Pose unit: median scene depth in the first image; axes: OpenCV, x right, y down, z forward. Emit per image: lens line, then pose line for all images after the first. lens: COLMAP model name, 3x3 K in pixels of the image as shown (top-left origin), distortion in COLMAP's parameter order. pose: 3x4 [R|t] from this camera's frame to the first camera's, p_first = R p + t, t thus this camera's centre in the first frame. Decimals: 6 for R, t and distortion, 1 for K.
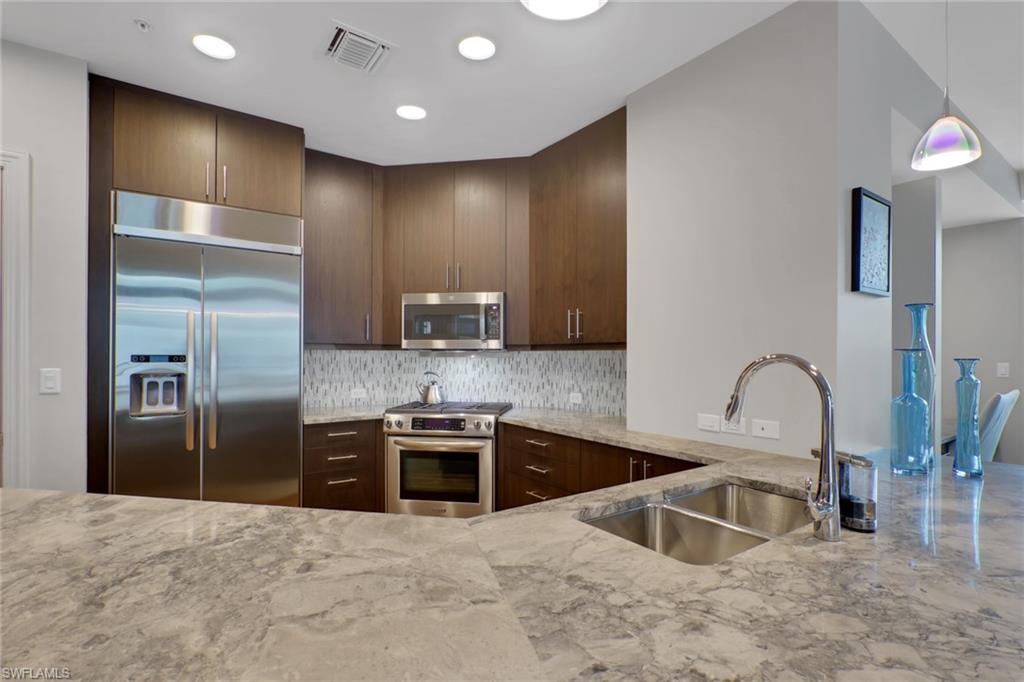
lens RADIAL K [[497.1, 0, 512.0], [0, 497.1, 341.0], [0, 0, 1]] dist [-0.011586, 0.000449]
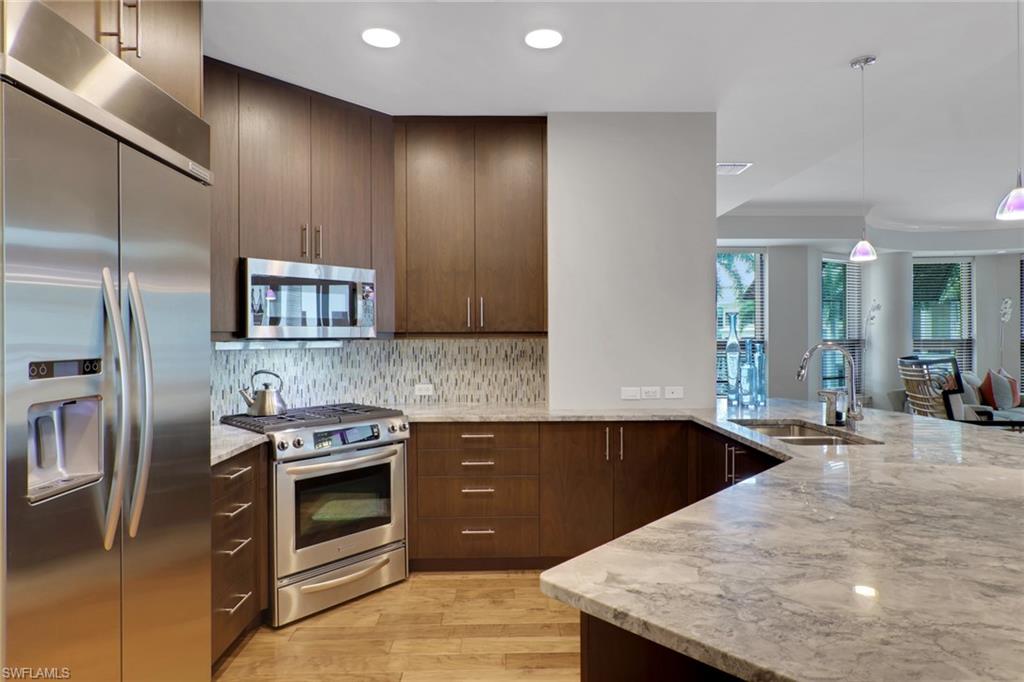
lens RADIAL K [[577.9, 0, 512.0], [0, 577.9, 341.0], [0, 0, 1]] dist [-0.027905, 0.000196]
pose [[0.574677, -0.014033, 0.818260, -0.735301], [-0.012694, 0.999580, 0.026057, -0.007504], [-0.818282, -0.025362, 0.574257, 0.271864]]
